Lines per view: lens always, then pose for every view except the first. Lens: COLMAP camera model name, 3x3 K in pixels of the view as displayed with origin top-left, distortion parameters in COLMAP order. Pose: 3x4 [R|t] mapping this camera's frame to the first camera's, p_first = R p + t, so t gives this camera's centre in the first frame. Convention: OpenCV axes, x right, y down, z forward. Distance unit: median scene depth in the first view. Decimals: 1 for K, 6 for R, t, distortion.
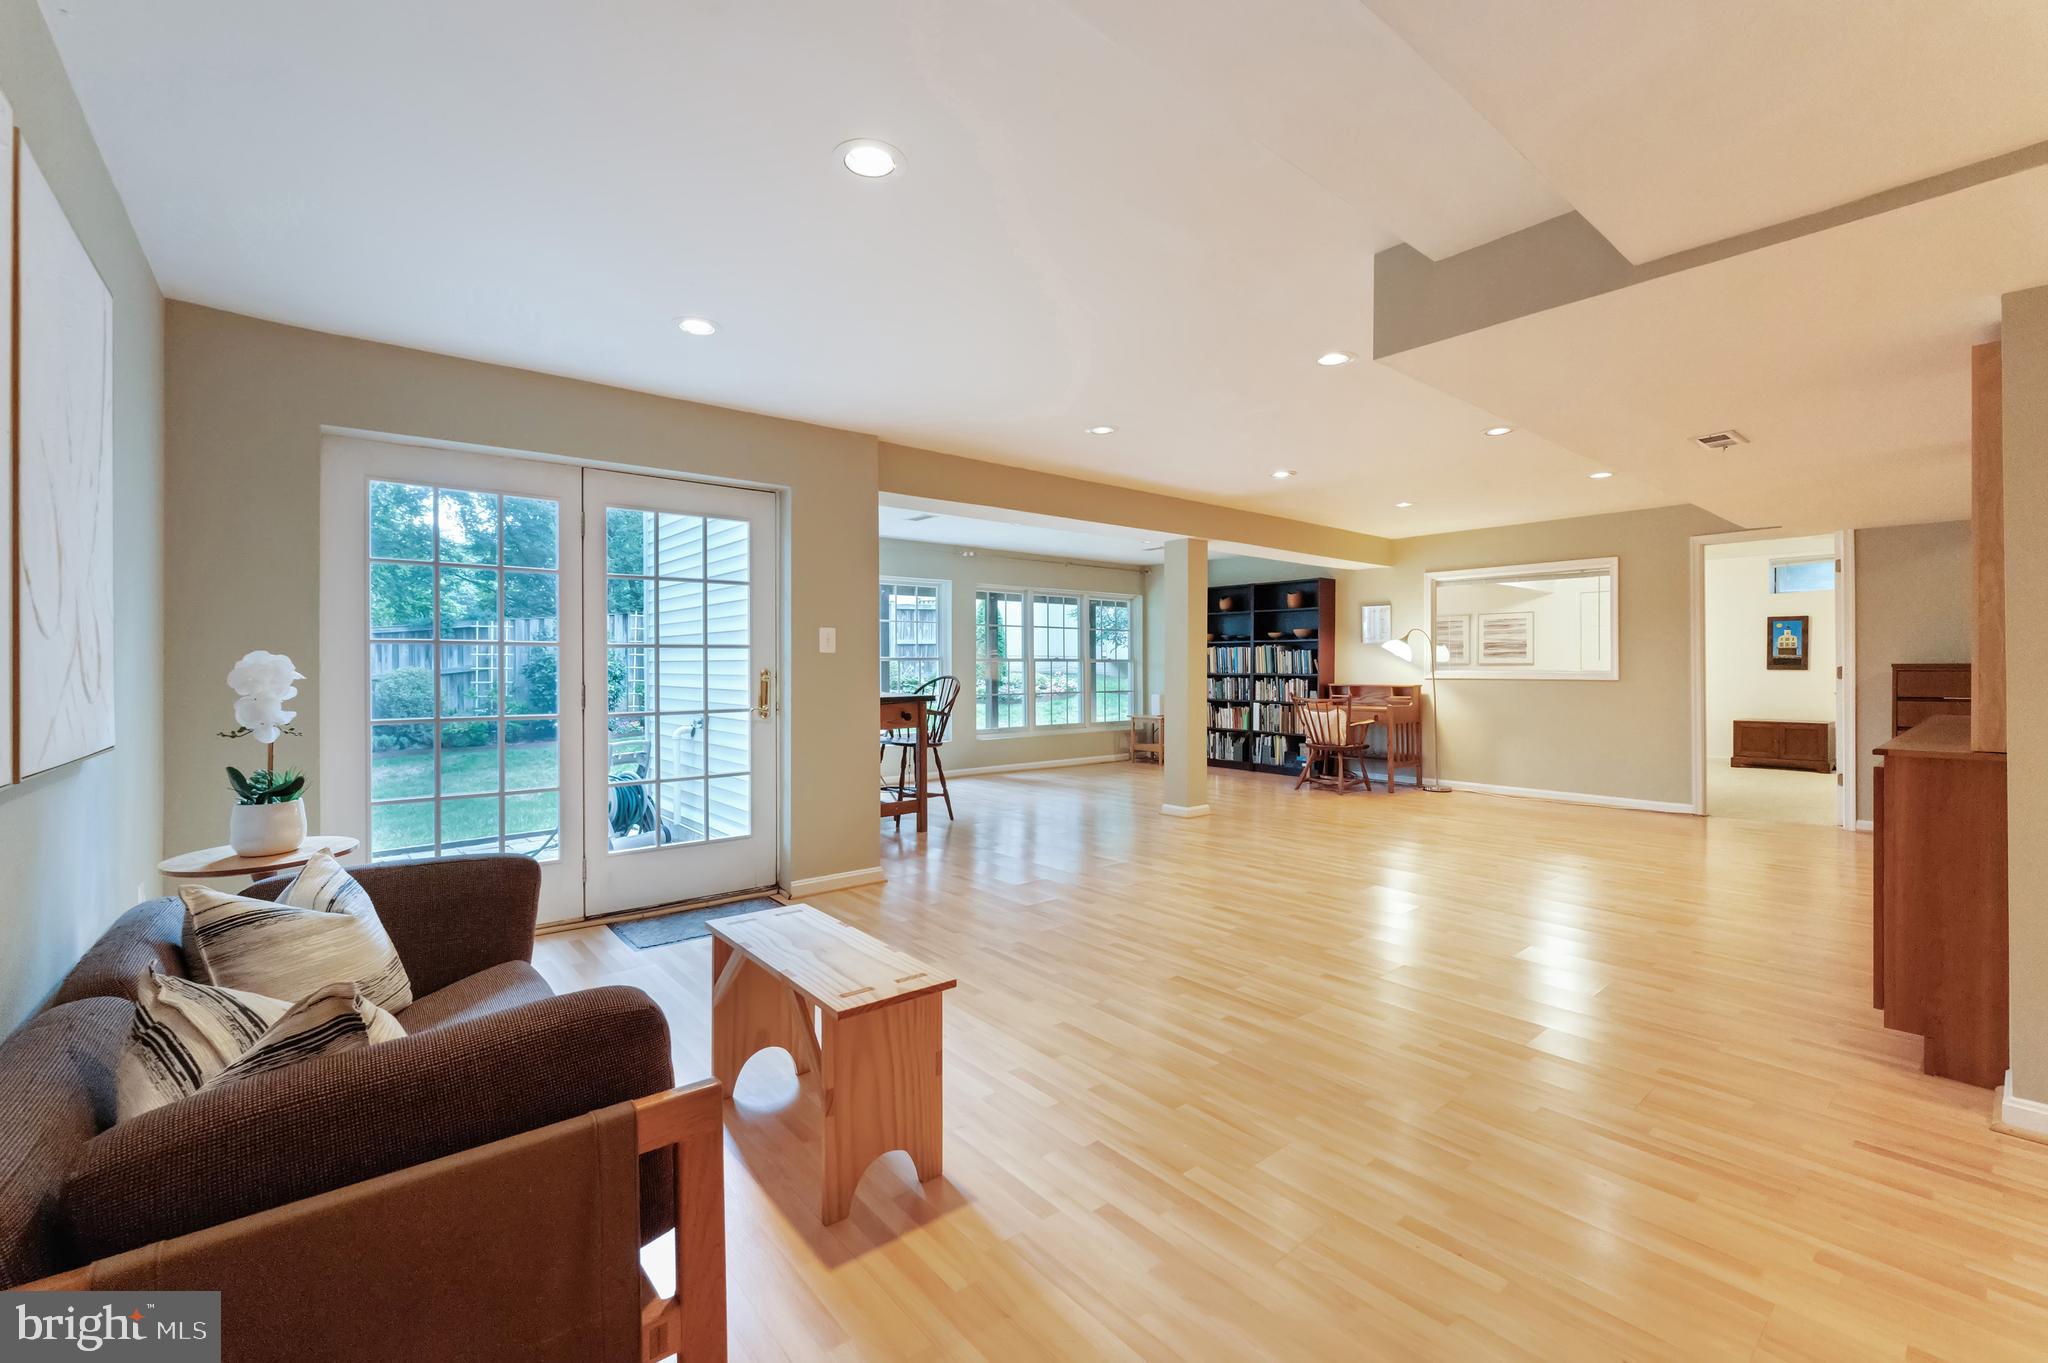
lens RADIAL K [[870.9, 0, 1024.0], [0, 870.9, 681.5], [0, 0, 1]] dist [-0.002700, -0.000272]
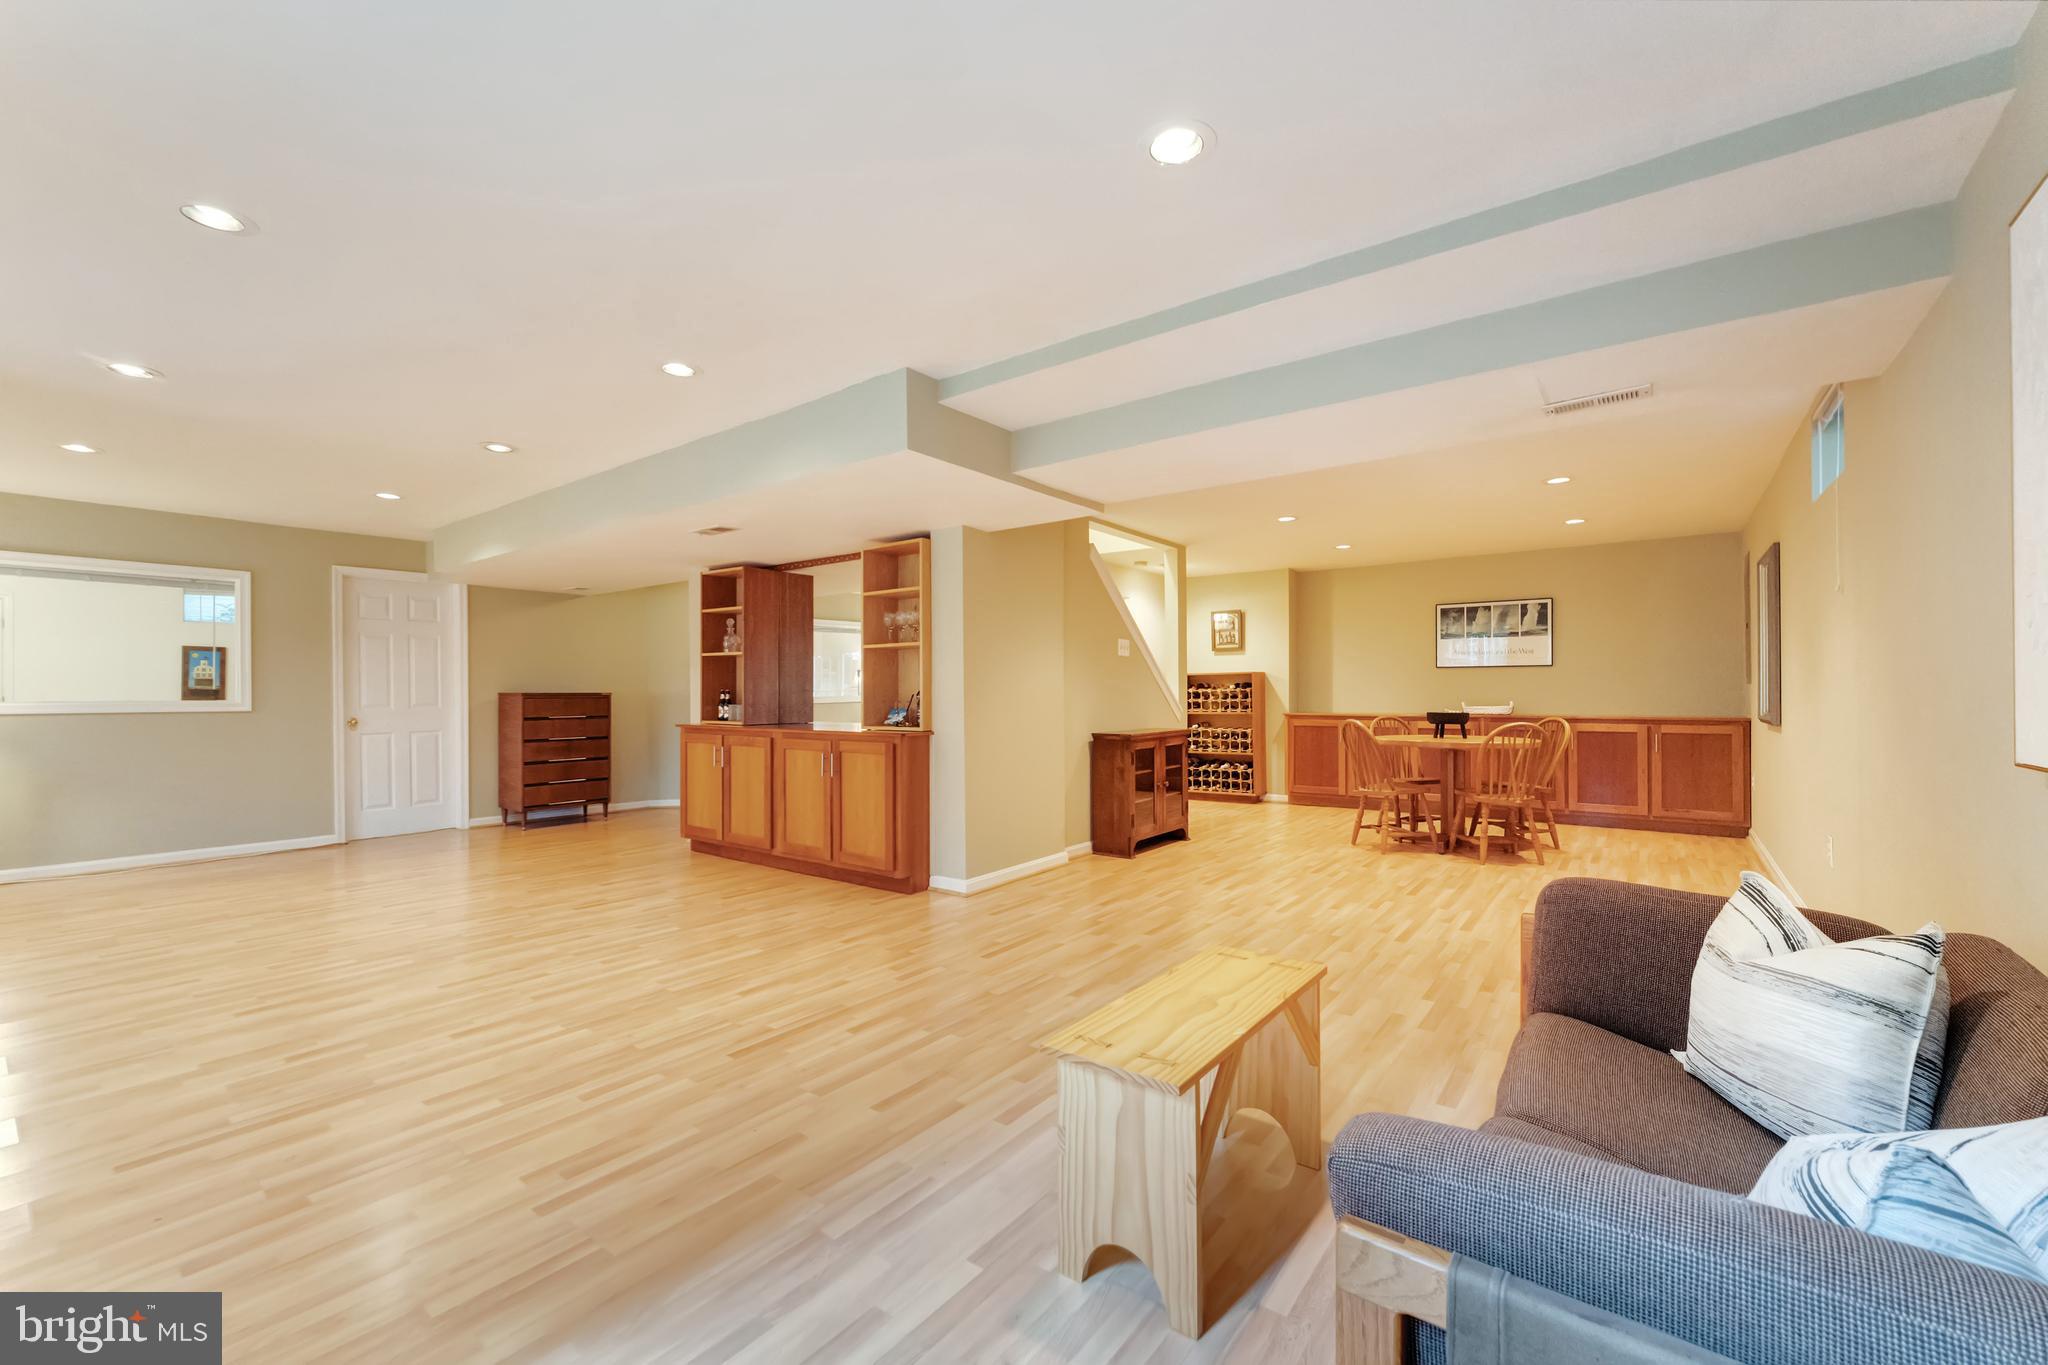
lens RADIAL K [[813.2, 0, 1024.0], [0, 813.2, 682.5], [0, 0, 1]] dist [0.000014, 0.000025]
pose [[-0.218128, 0.015055, 0.975804, -0.543148], [0.024190, 0.999657, -0.010016, -0.006333], [-0.975620, 0.021420, -0.218418, 0.727178]]
